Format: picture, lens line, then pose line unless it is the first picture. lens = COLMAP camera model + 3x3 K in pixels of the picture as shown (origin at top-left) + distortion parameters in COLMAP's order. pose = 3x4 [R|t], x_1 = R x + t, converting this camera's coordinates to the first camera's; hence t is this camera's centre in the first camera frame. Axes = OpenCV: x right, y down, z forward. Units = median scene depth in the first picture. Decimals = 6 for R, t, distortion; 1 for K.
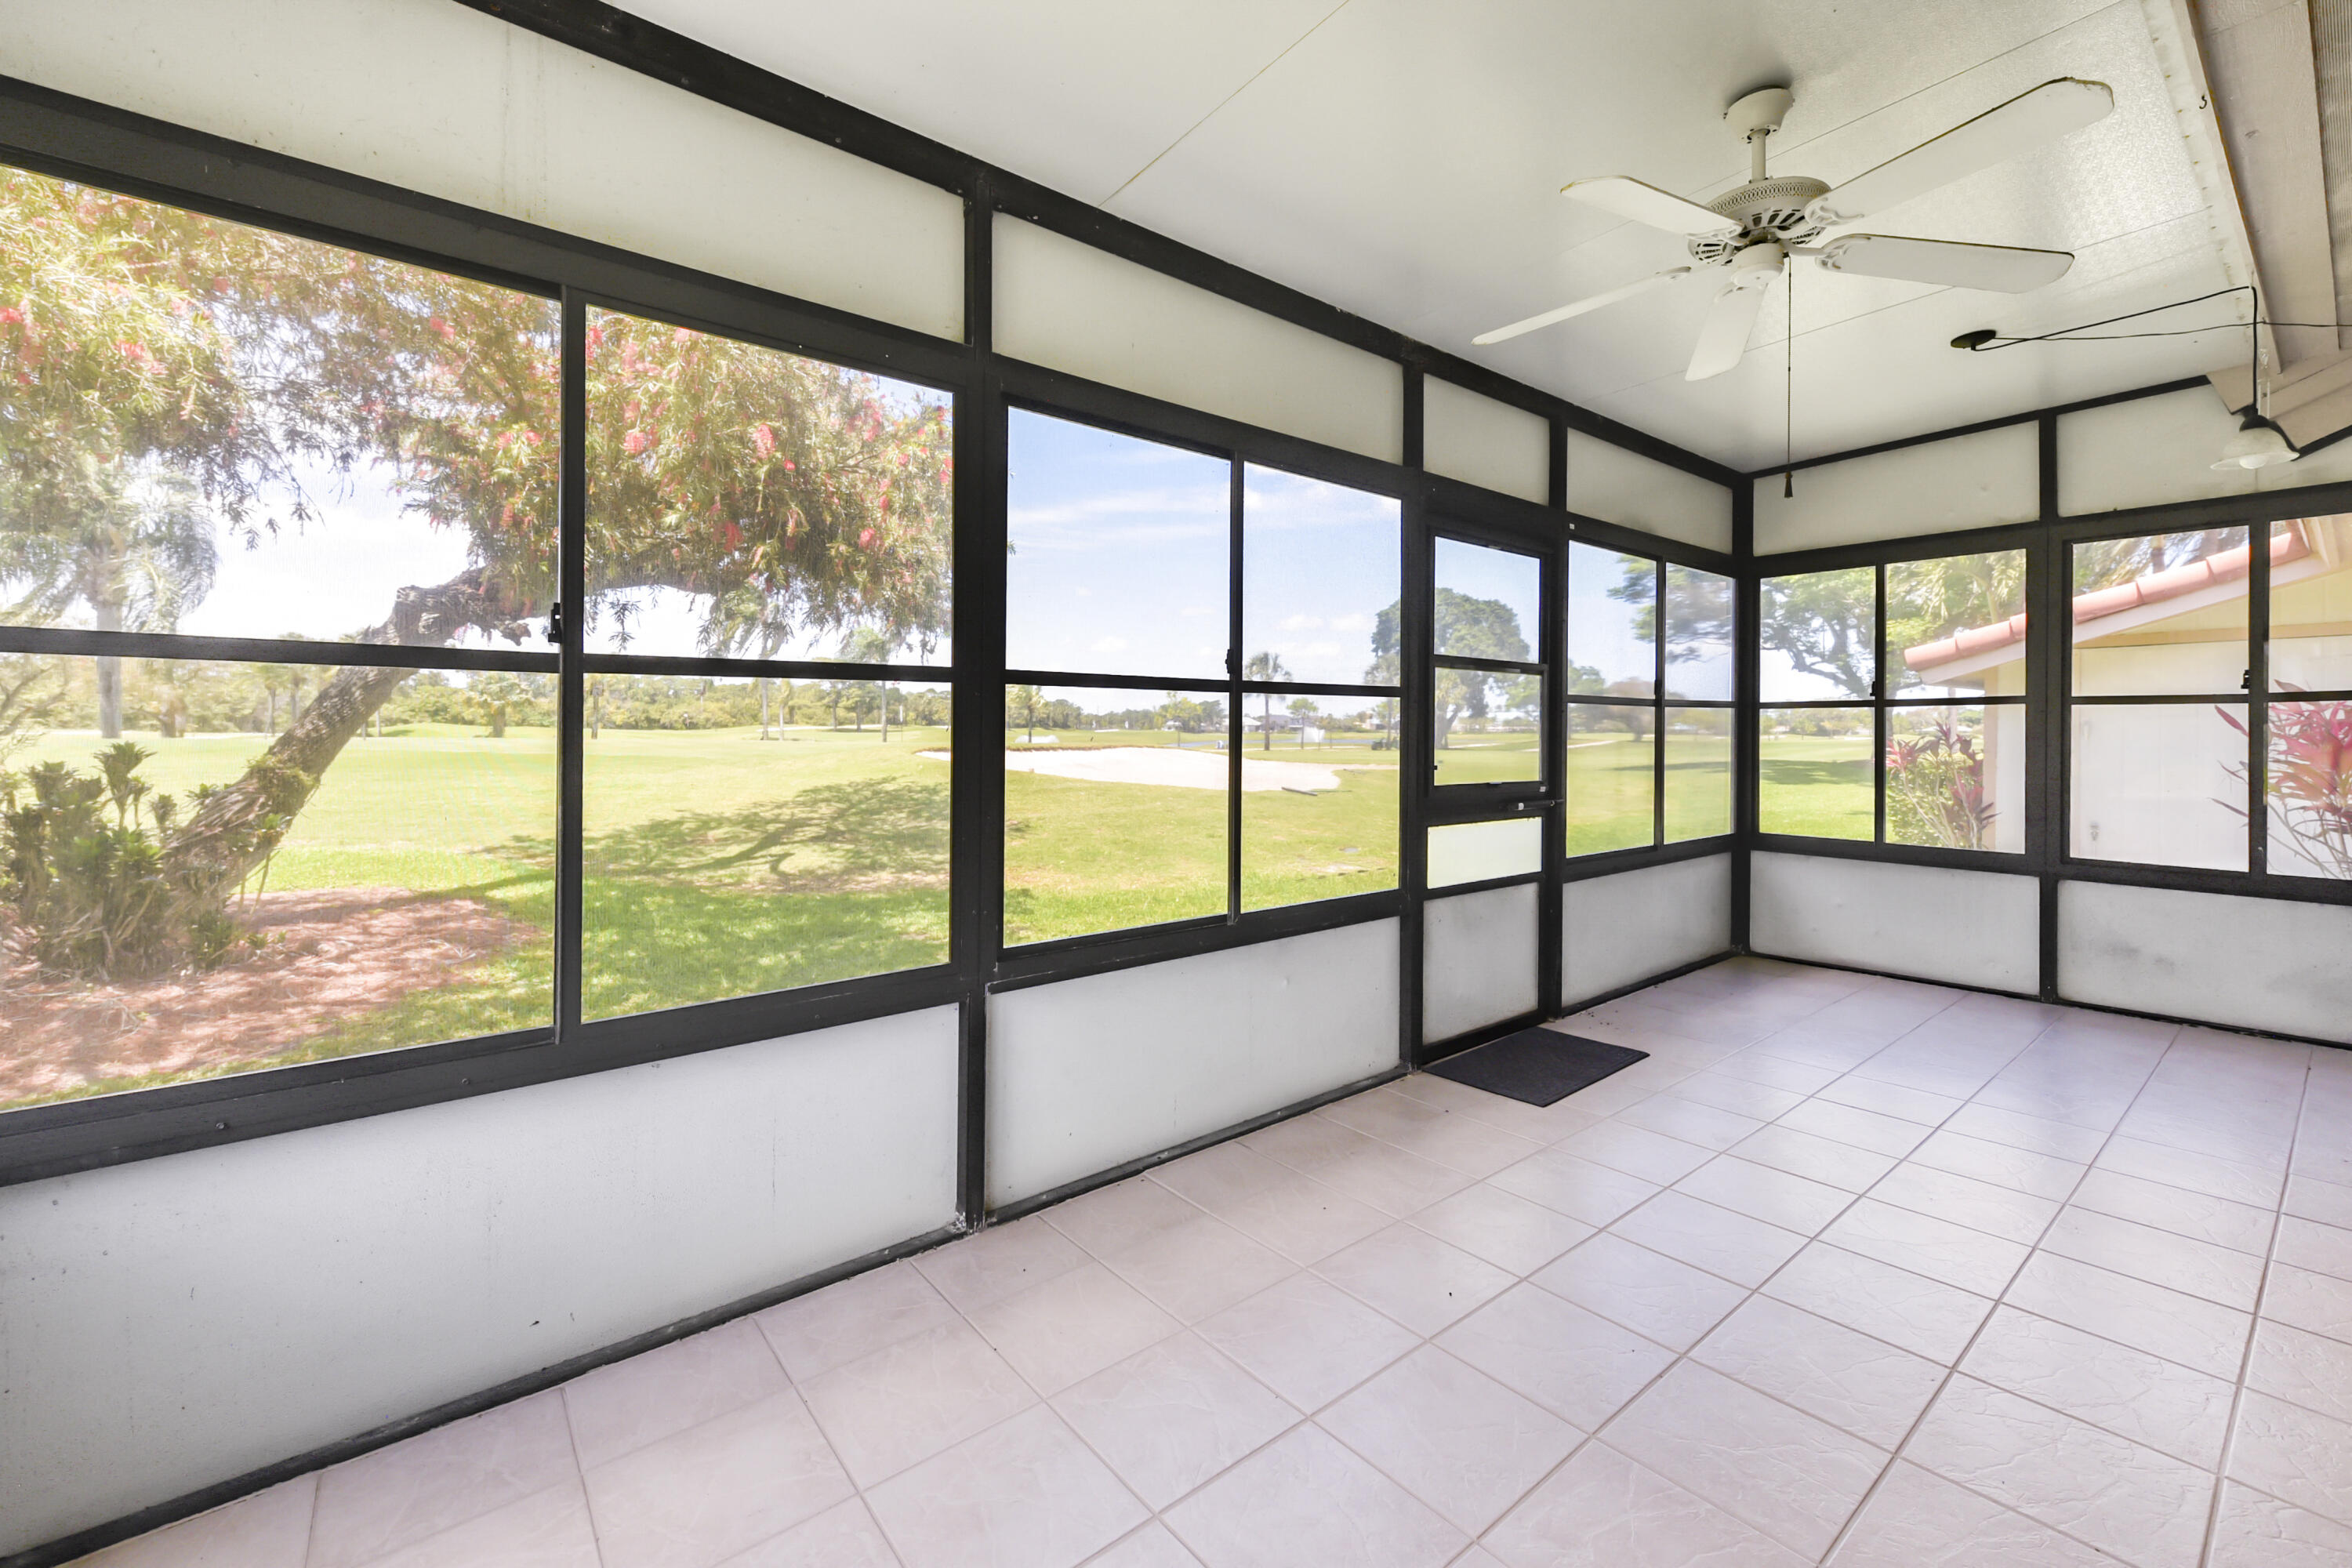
lens RADIAL K [[959.1, 0, 1183.5], [0, 959.1, 729.5], [0, 0, 1]] dist [0.001666, 0.000105]
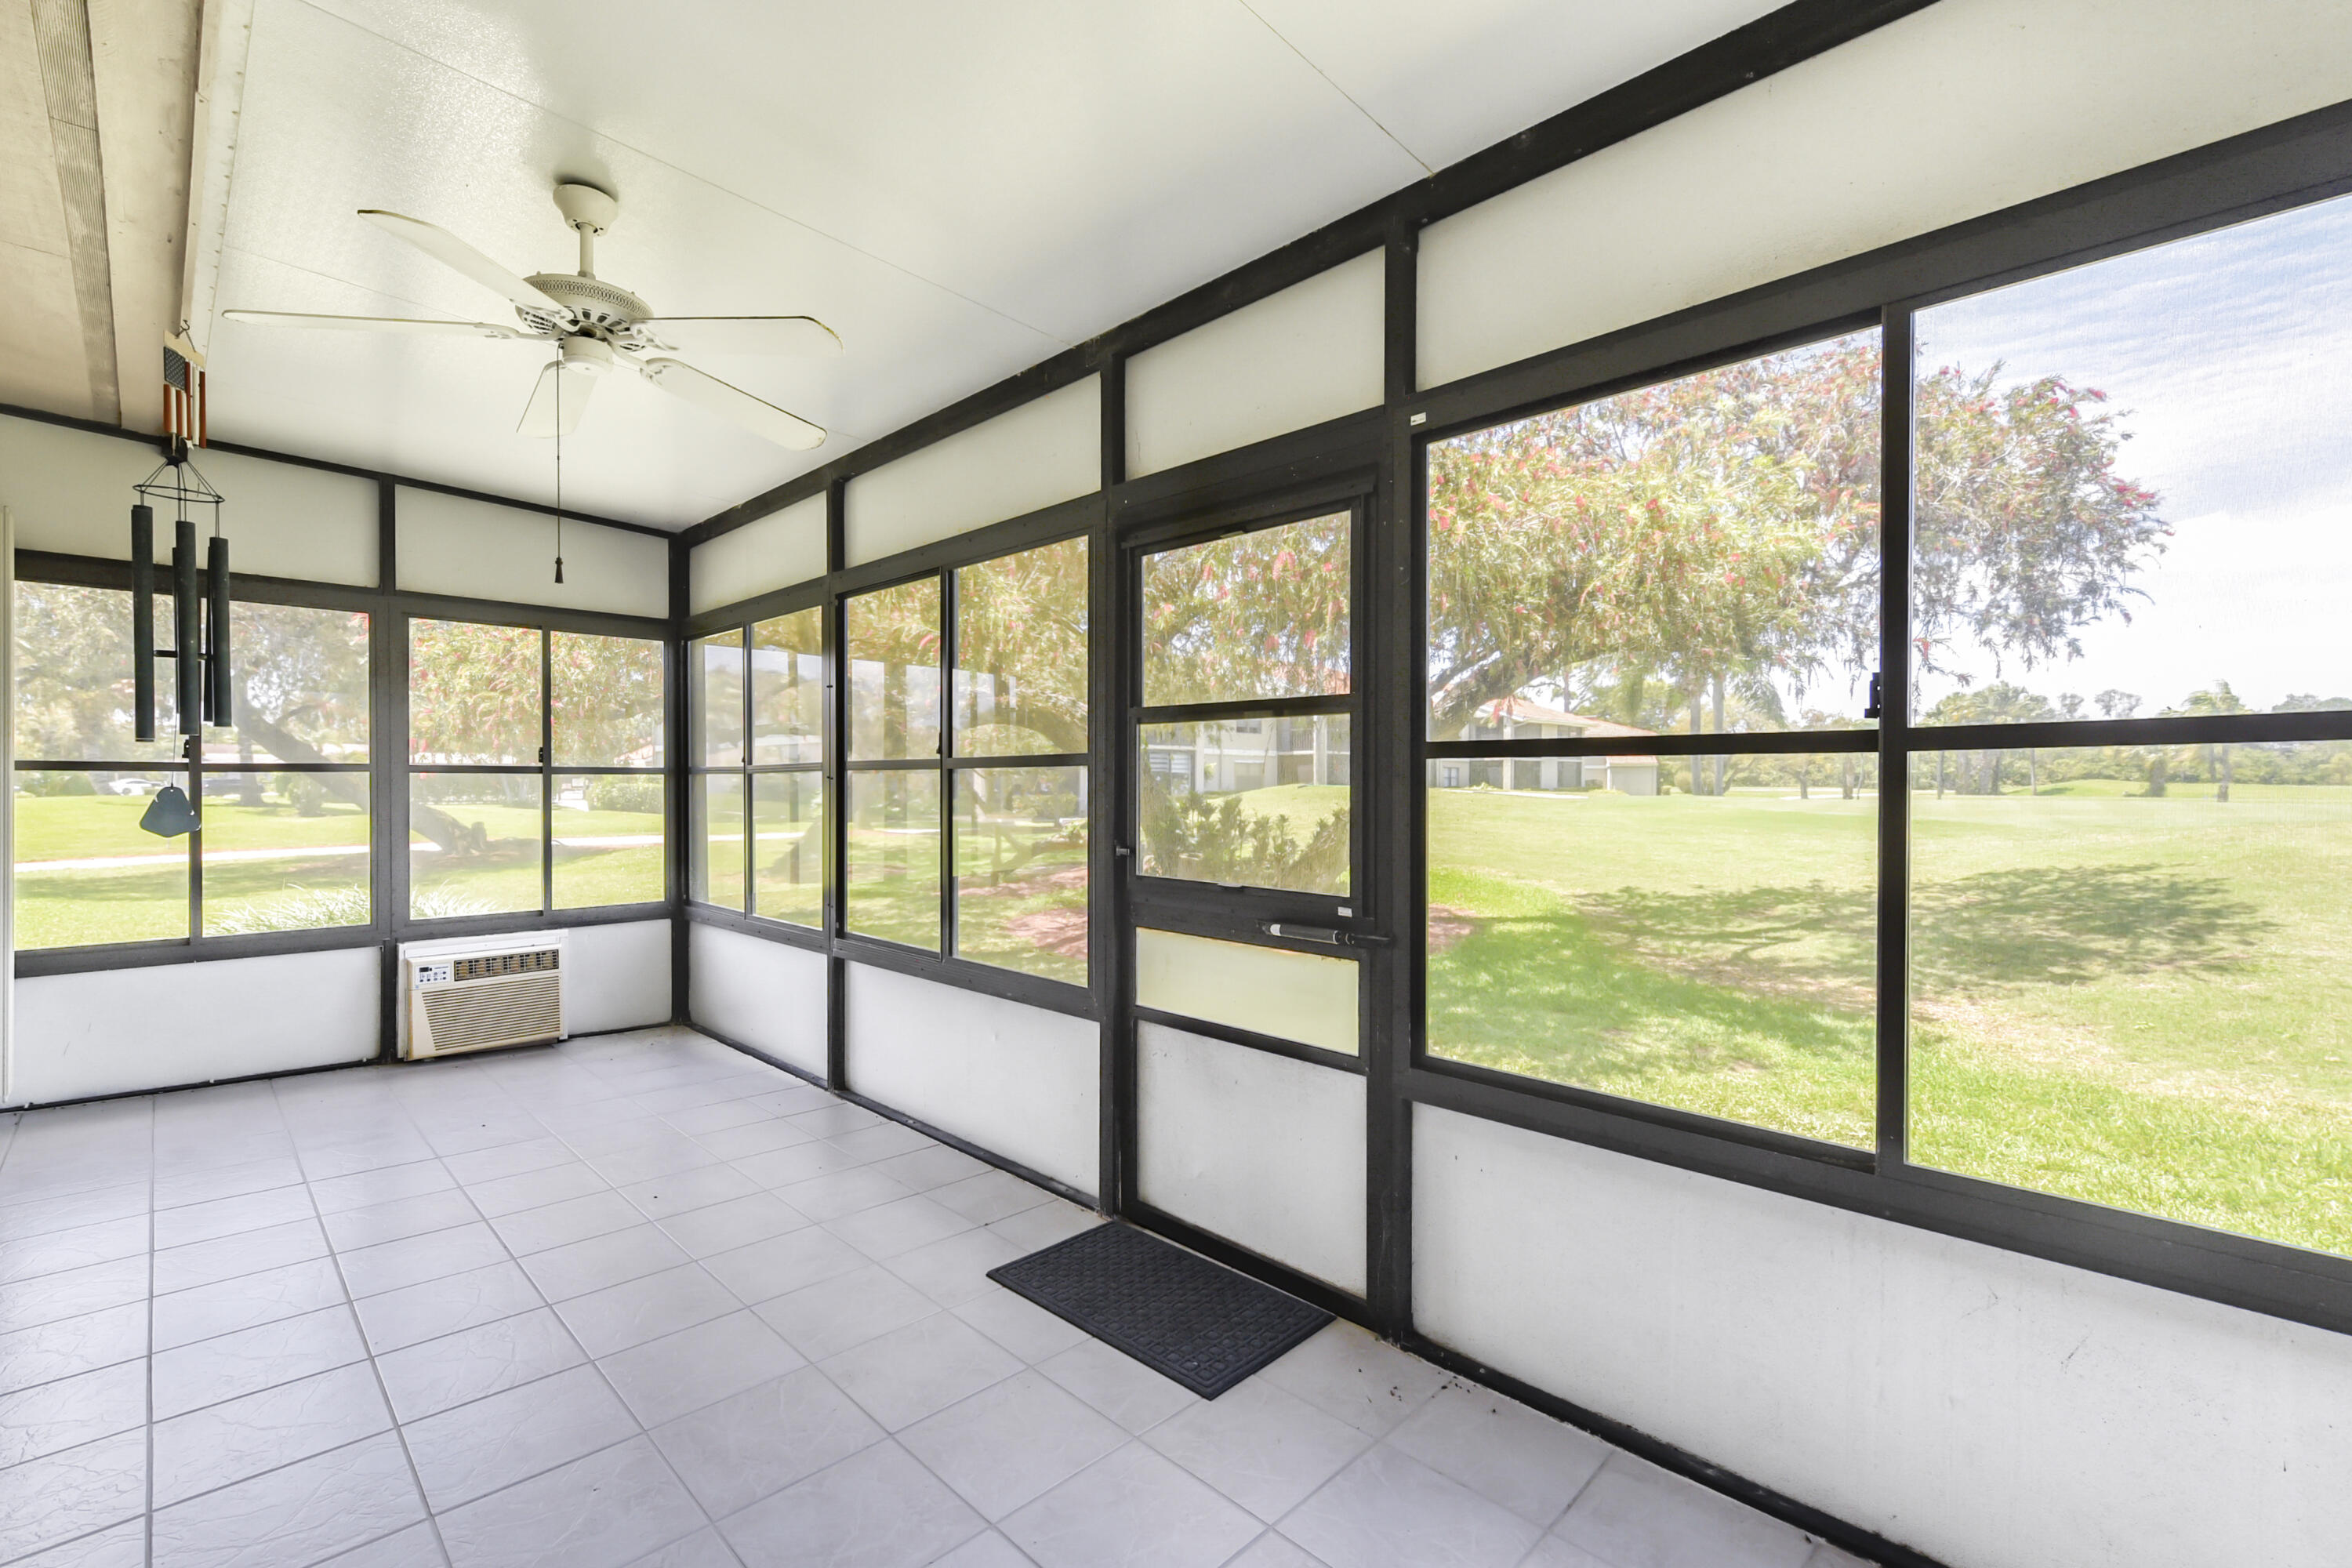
lens RADIAL K [[1028.2, 0, 1176.0], [0, 1028.2, 784.0], [0, 0, 1]] dist [0.000602, -0.000013]
pose [[0.106731, 0.002671, -0.994284, 1.073697], [-0.004219, 0.999989, 0.002234, -0.017415], [0.994279, 0.003957, 0.106741, 0.915250]]
